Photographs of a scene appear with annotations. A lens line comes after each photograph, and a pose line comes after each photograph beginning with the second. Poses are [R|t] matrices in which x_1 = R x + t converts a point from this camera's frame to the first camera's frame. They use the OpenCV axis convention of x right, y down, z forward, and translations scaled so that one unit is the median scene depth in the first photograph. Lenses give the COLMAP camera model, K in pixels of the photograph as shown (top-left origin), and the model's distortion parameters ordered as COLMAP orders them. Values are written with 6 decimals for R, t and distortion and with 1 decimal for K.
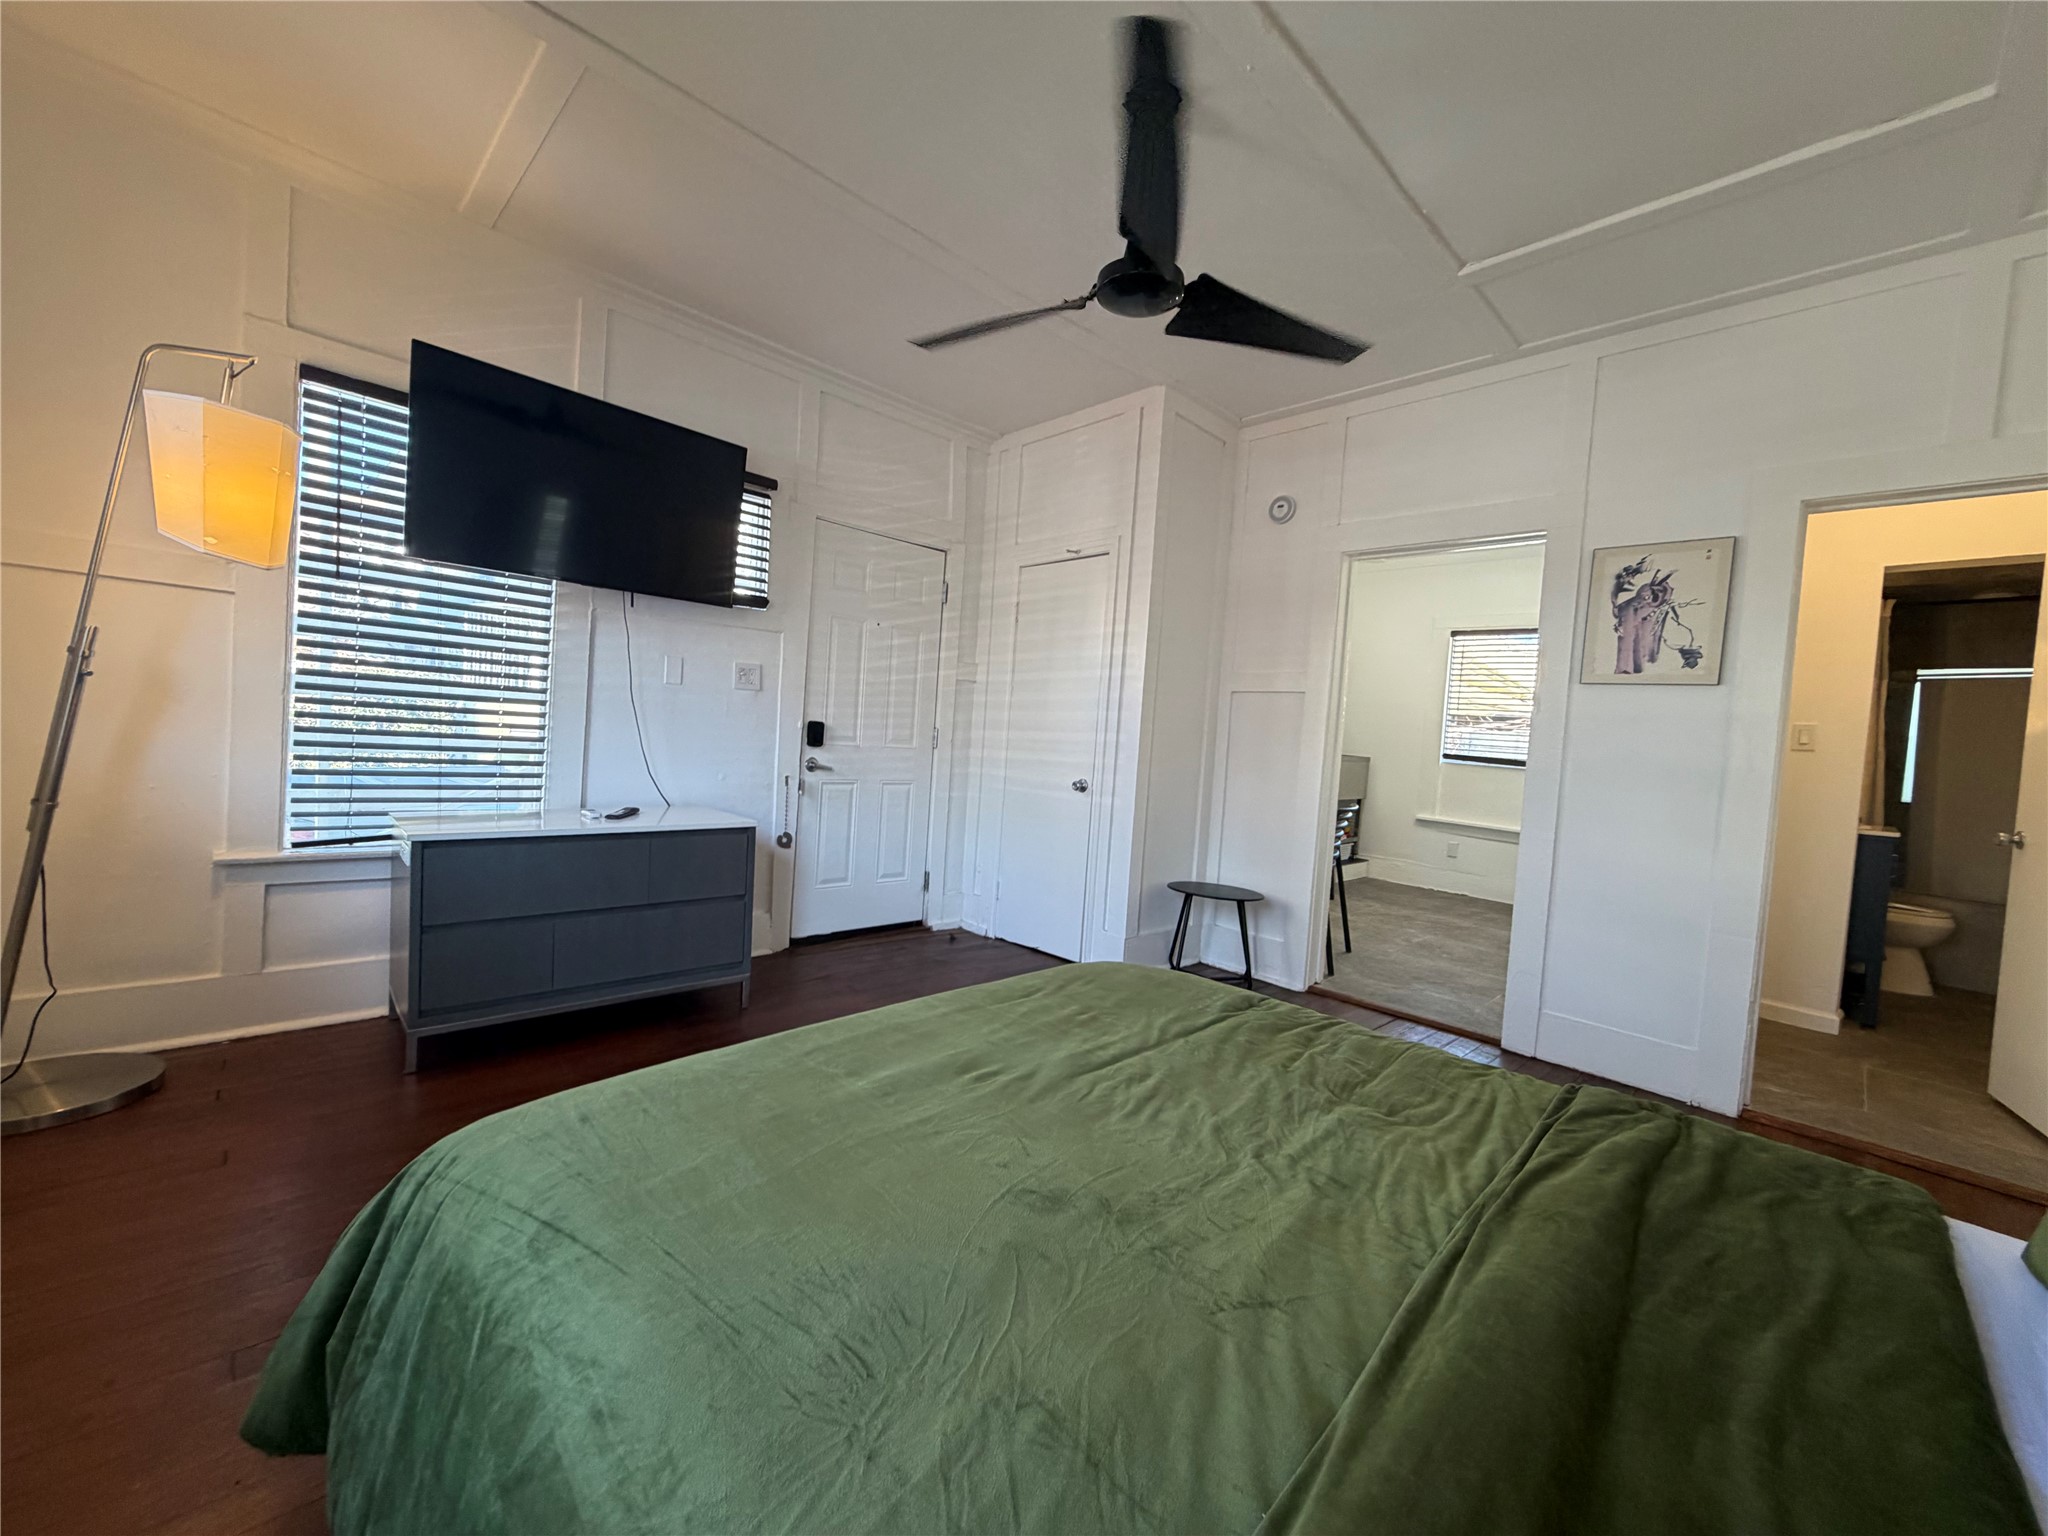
lens RADIAL K [[818.1, 0, 1028.0], [0, 818.1, 763.3], [0, 0, 1]] dist [-0.001056, -0.000277]
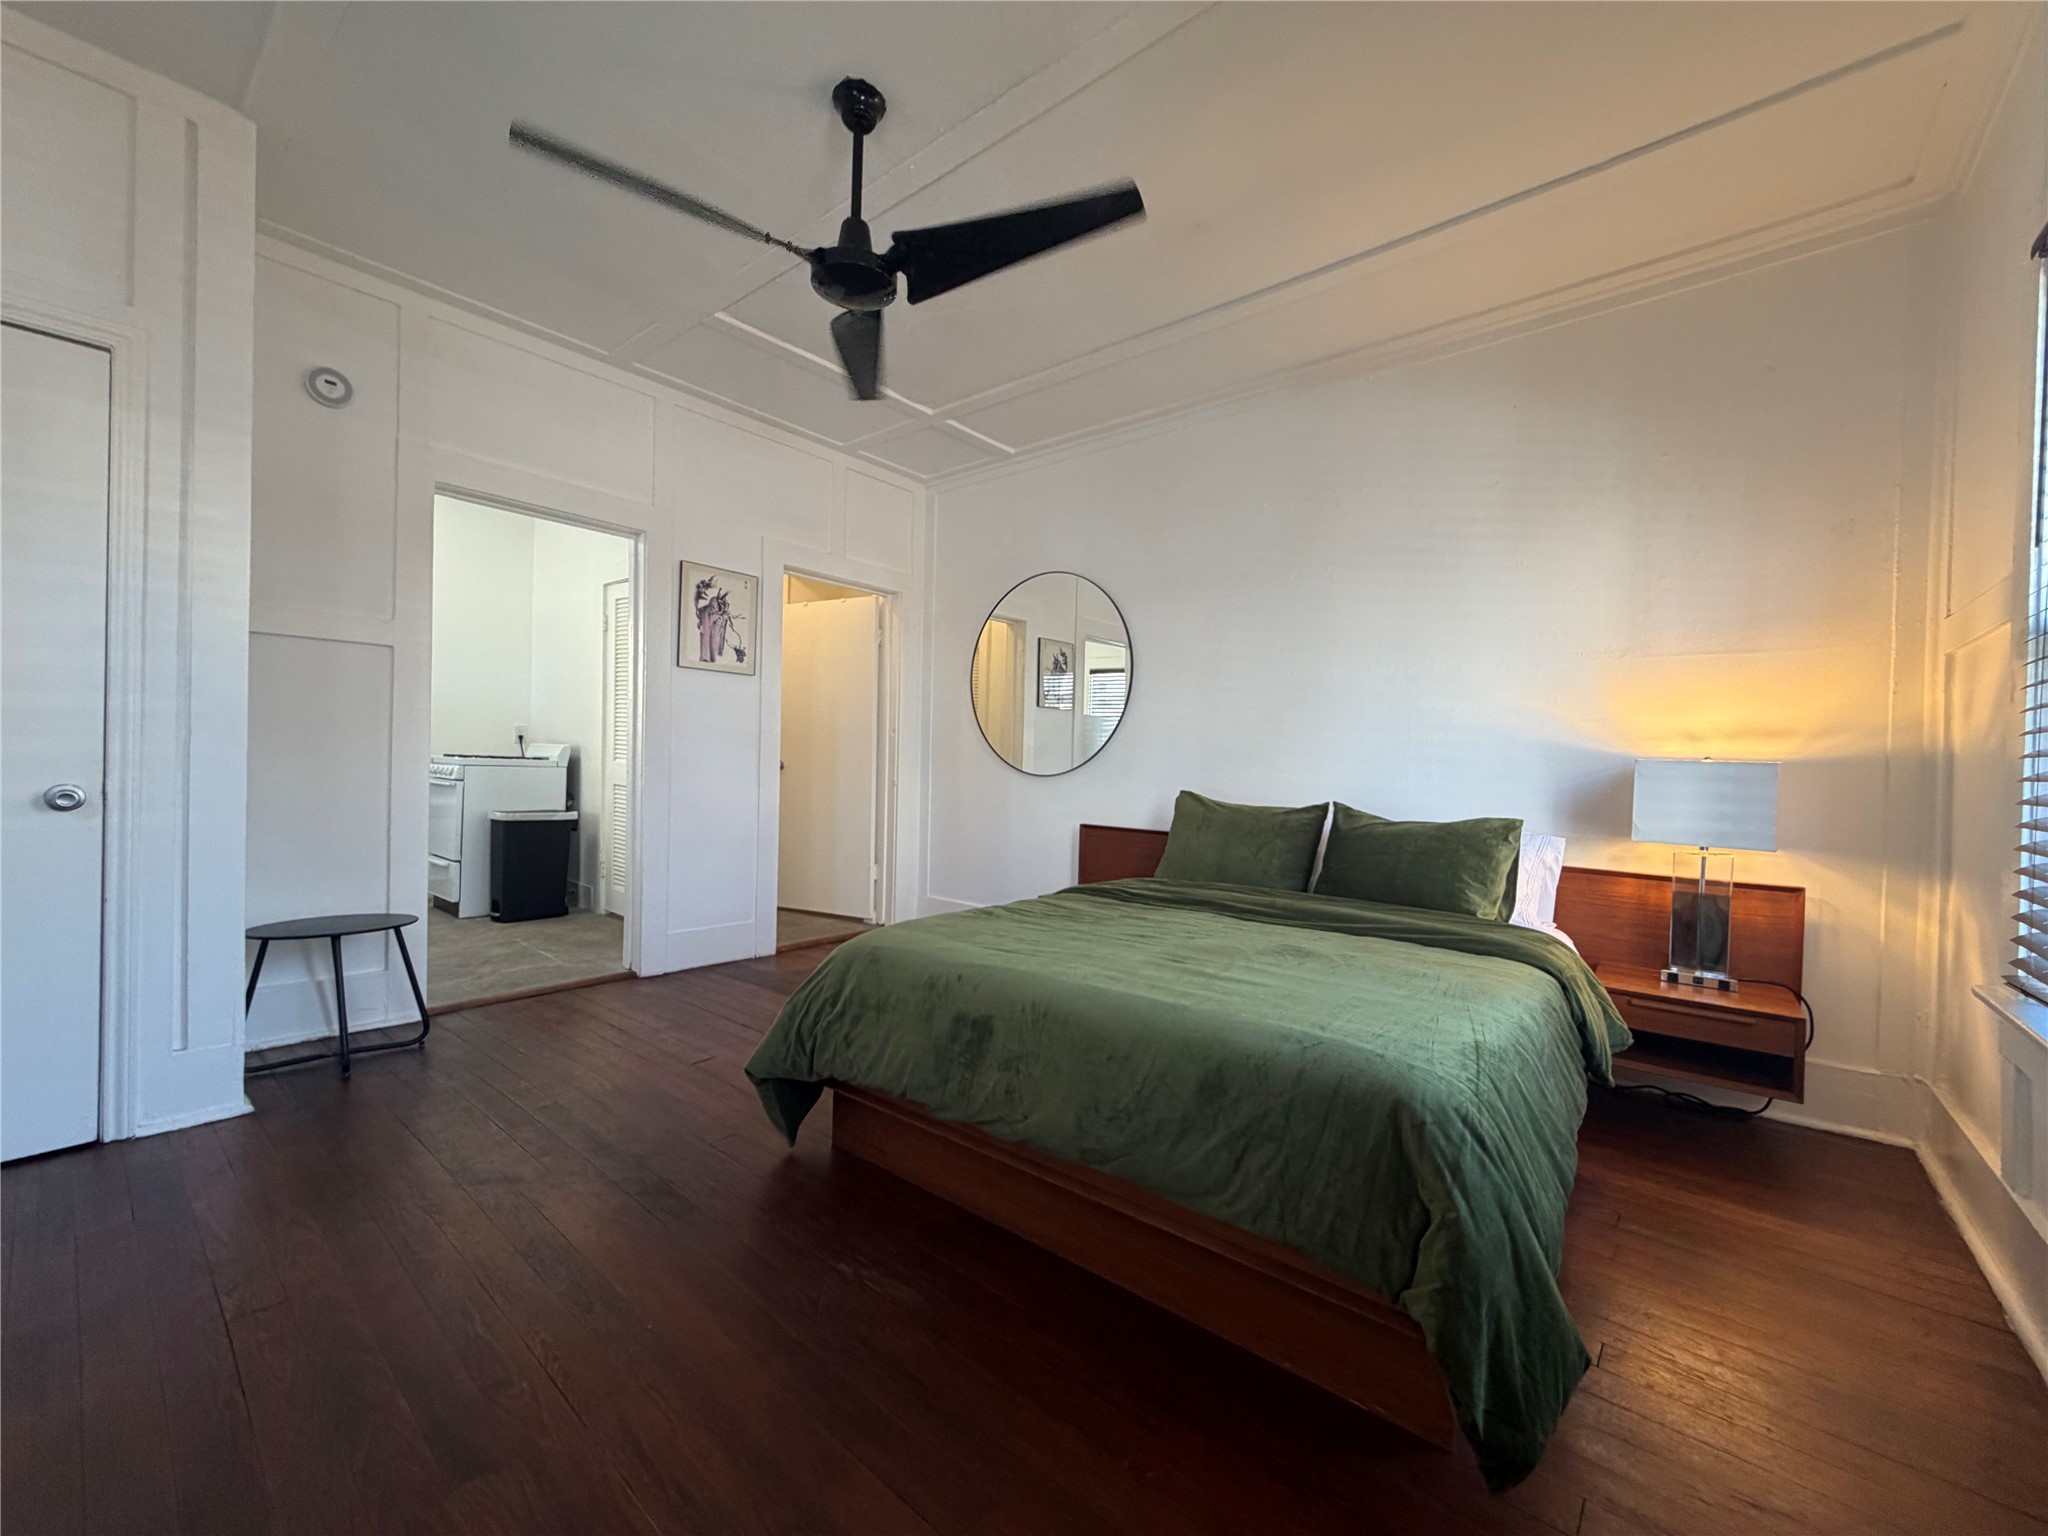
lens RADIAL K [[818.1, 0, 1014.5], [0, 818.1, 765.8], [0, 0, 1]] dist [-0.001056, -0.000277]
pose [[-0.092648, -0.071811, 0.993106, -0.651397], [0.004269, 0.997358, 0.072516, -0.035526], [-0.995690, 0.010958, -0.092096, 0.628290]]
